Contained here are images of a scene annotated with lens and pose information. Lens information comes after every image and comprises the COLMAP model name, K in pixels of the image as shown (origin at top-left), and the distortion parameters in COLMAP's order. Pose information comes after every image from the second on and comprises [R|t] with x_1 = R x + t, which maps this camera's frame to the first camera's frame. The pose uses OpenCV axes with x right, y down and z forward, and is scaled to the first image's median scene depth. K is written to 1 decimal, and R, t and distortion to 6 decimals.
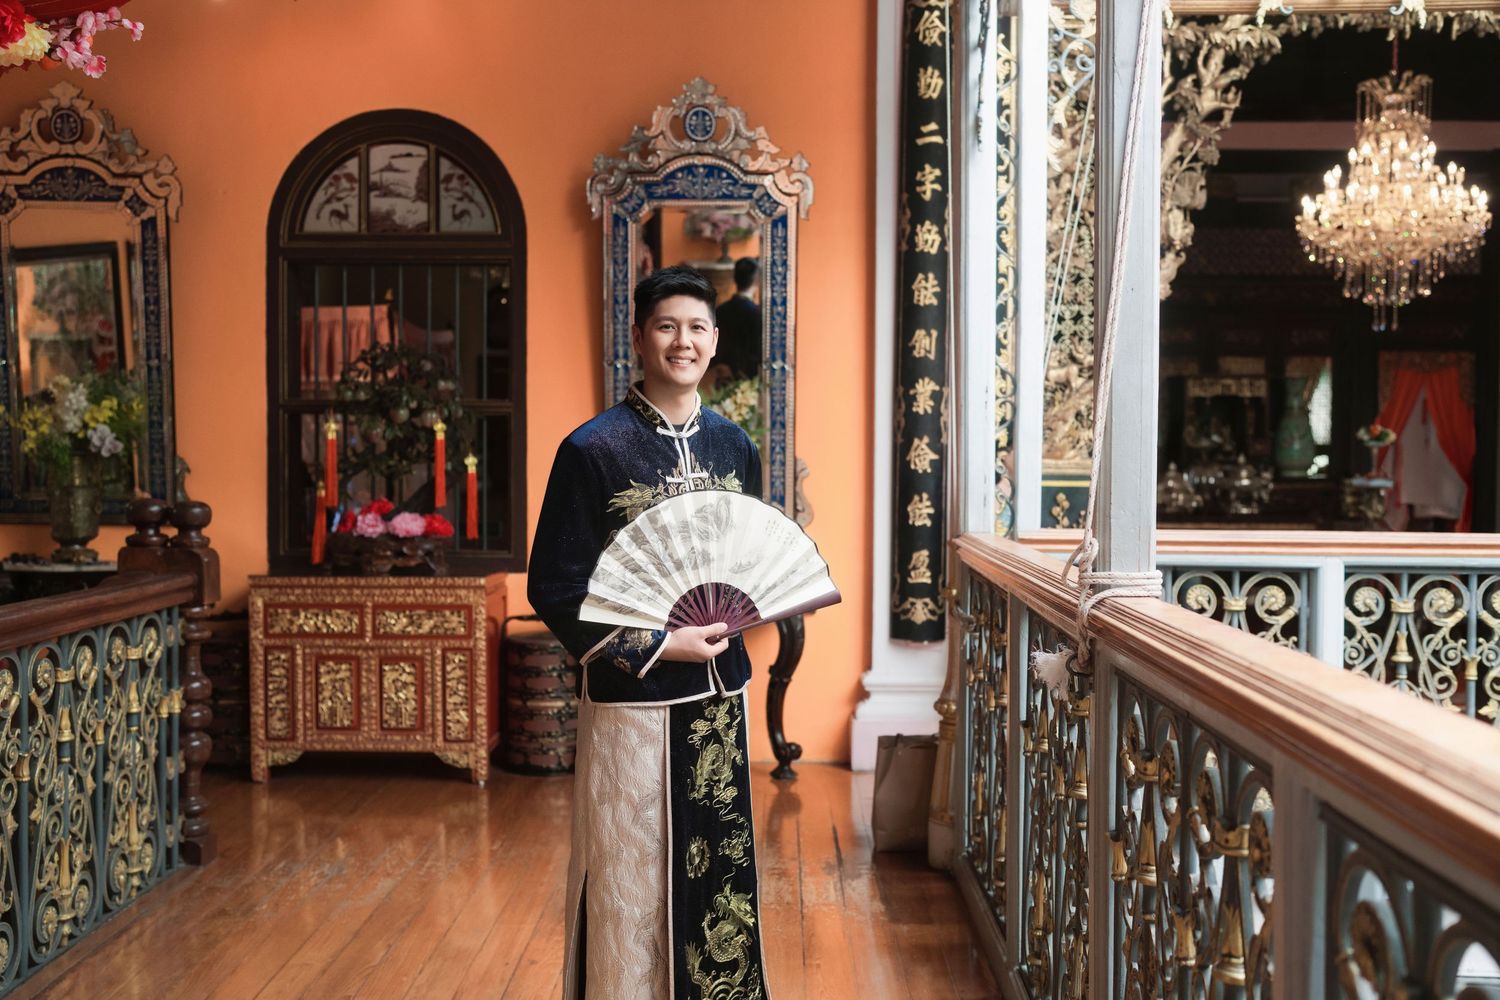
lens RADIAL K [[1488.5, 0, 750.0], [0, 1488.5, 500.0], [0, 0, 1]] dist [-0.078889, 0.170024]
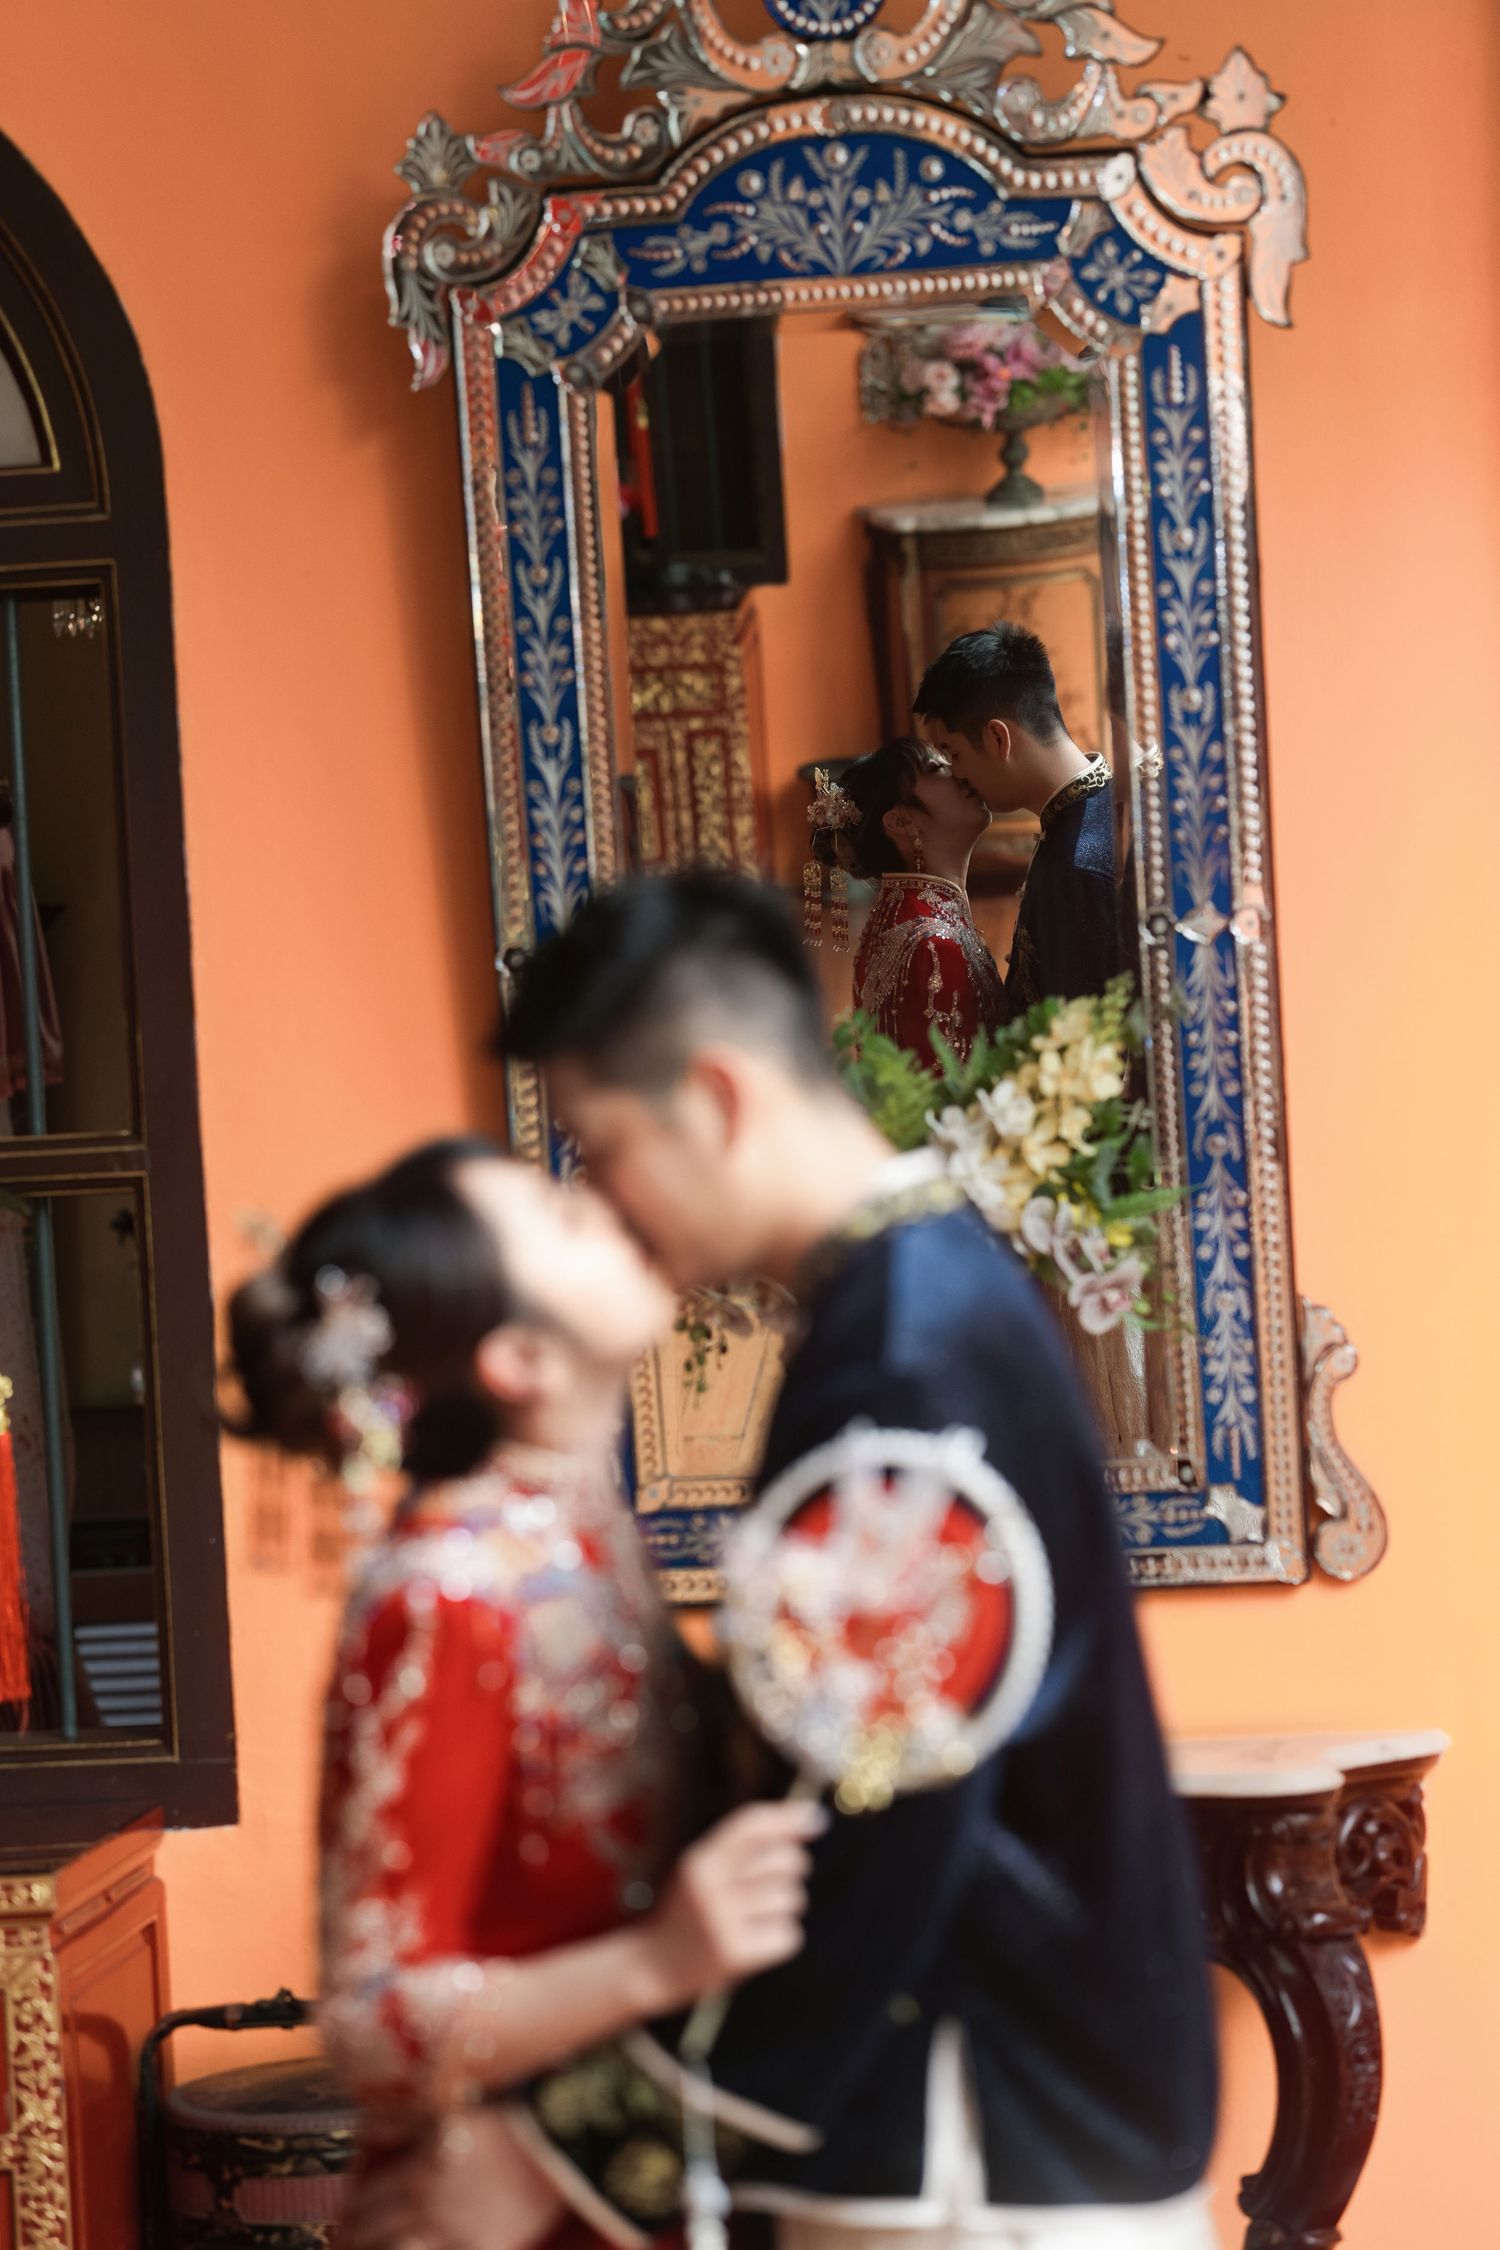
lens RADIAL K [[5055.1, 0, 760.4], [0, 5055.1, 1112.7], [0, 0, 1]] dist [0.060929, 0.454651]
pose [[0.994281, -0.060650, -0.087904, 0.018059], [0.057274, 0.997539, -0.040434, -0.031157], [0.090140, 0.035168, 0.995308, 0.168453]]
